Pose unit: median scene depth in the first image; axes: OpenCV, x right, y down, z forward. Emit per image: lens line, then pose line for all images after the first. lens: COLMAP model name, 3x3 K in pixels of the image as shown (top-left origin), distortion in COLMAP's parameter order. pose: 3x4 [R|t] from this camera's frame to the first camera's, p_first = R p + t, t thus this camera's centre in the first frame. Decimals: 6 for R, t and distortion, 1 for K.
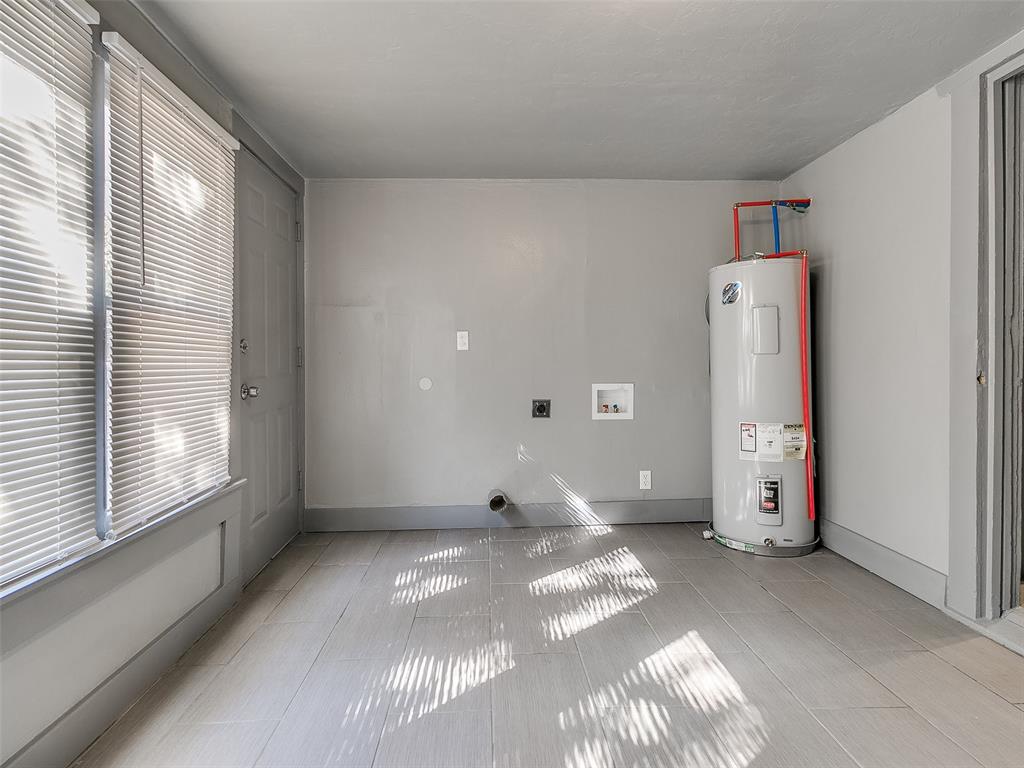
lens RADIAL K [[584.7, 0, 497.2], [0, 584.7, 366.3], [0, 0, 1]] dist [0.026073, 0.000113]
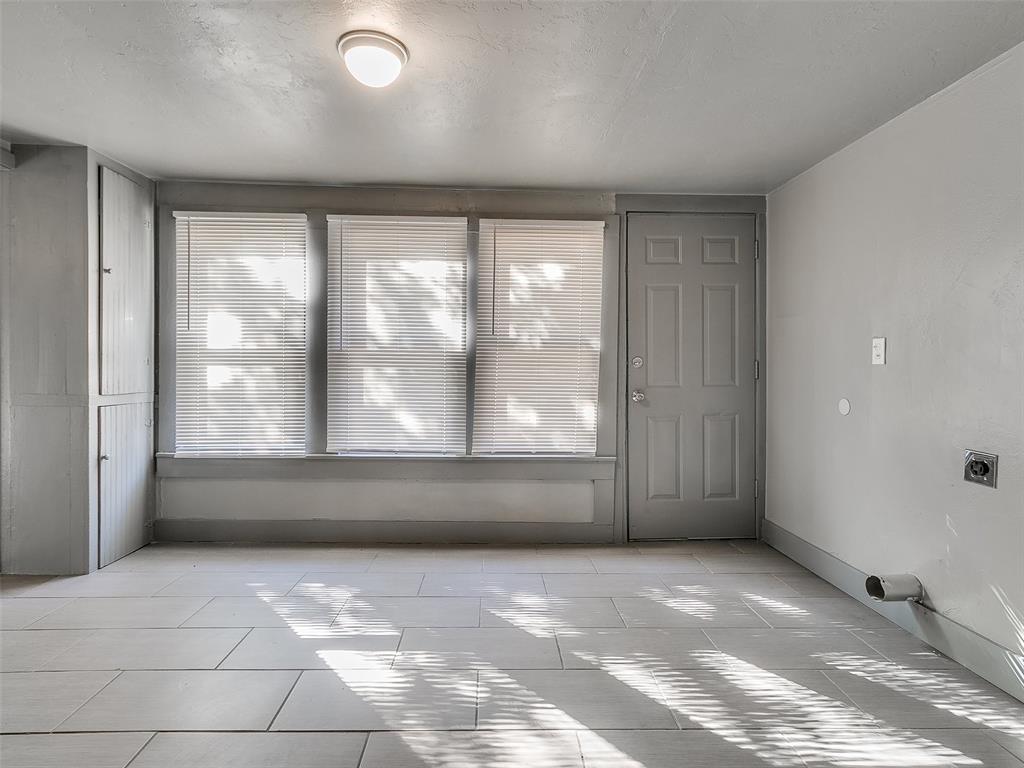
lens RADIAL K [[584.7, 0, 497.2], [0, 584.7, 366.3], [0, 0, 1]] dist [0.026073, 0.000113]
pose [[-0.058520, 0.018968, -0.998106, 1.145218], [-0.011290, 0.999743, 0.019661, -0.057245], [0.998222, 0.012419, -0.058291, 0.929930]]
